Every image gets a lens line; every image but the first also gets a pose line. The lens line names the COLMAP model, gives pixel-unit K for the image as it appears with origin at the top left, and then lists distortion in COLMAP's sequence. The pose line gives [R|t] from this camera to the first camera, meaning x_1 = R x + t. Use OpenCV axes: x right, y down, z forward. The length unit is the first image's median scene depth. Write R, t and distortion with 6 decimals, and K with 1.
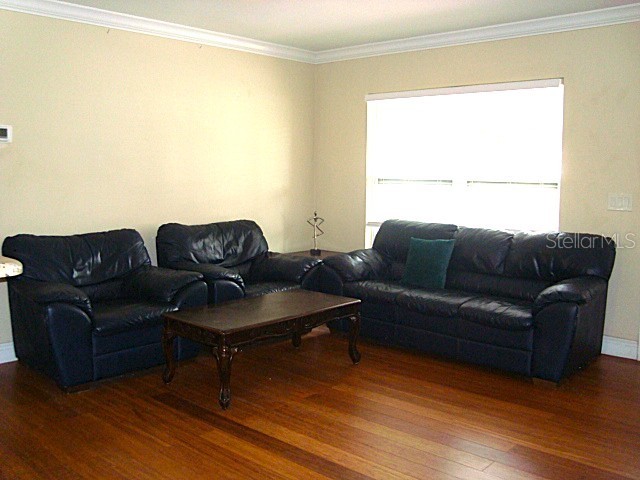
lens RADIAL K [[631.7, 0, 320.0], [0, 631.7, 240.0], [0, 0, 1]] dist [-0.189600, 0.221463]
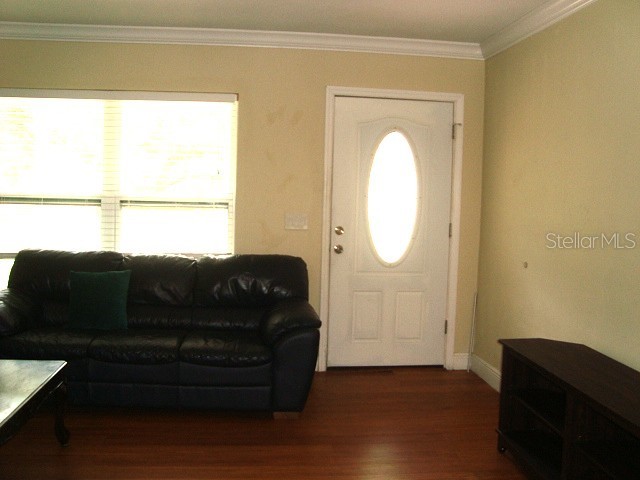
lens RADIAL K [[631.7, 0, 320.0], [0, 631.7, 240.0], [0, 0, 1]] dist [-0.189600, 0.221463]
pose [[0.661104, -0.042735, 0.749076, -0.257516], [0.055551, 0.998424, 0.007933, -0.035606], [-0.748235, 0.036367, 0.662436, 0.257492]]
